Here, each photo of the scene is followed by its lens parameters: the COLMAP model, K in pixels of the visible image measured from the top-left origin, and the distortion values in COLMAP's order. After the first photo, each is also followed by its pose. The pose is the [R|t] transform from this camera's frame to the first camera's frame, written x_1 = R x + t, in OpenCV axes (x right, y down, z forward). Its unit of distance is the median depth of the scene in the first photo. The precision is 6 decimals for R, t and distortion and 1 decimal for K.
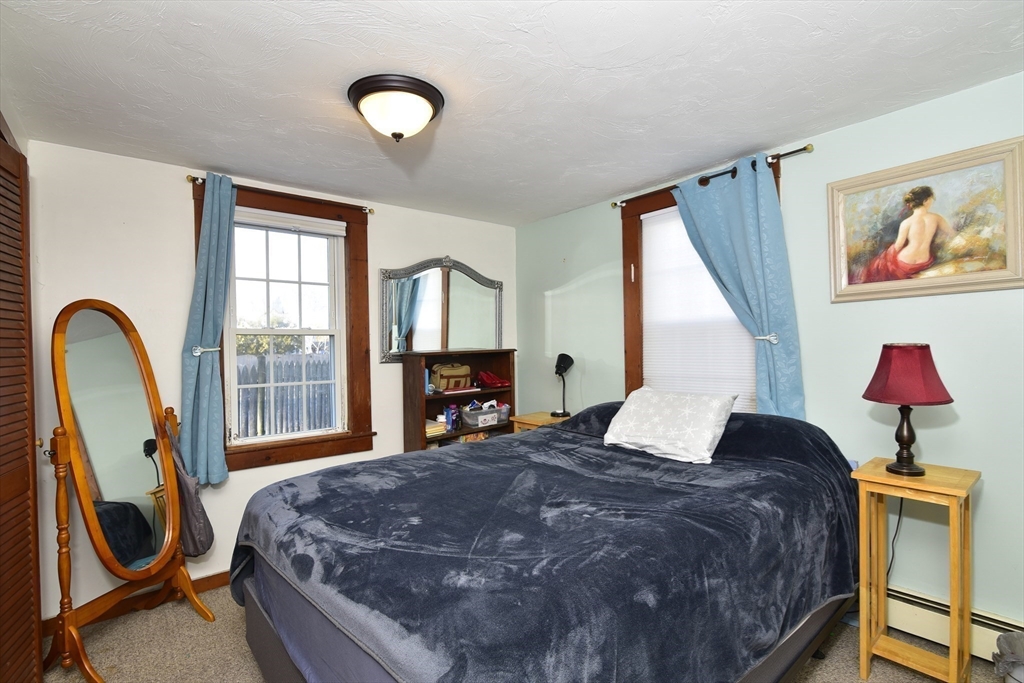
lens RADIAL K [[478.1, 0, 511.1], [0, 478.1, 321.9], [0, 0, 1]] dist [-0.000755, -0.000206]
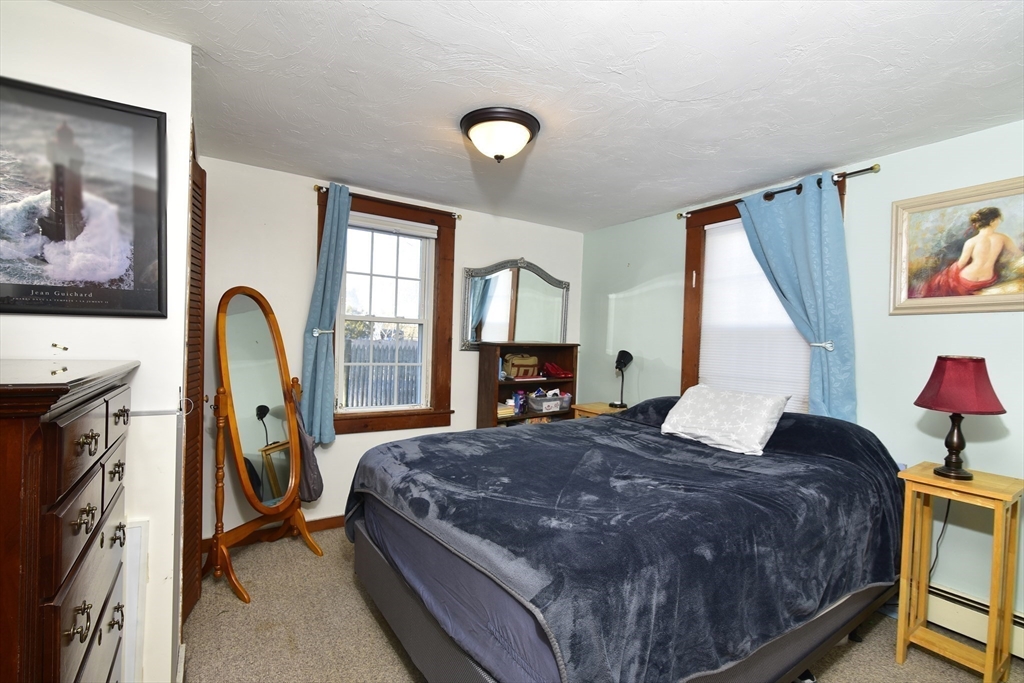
lens RADIAL K [[463.1, 0, 509.0], [0, 463.1, 328.3], [0, 0, 1]] dist [0.000664, 0.000492]
pose [[0.993534, 0.045897, -0.103846, -0.065711], [-0.043488, 0.998732, 0.025343, 0.000637], [0.104878, -0.020663, 0.994270, -0.121150]]
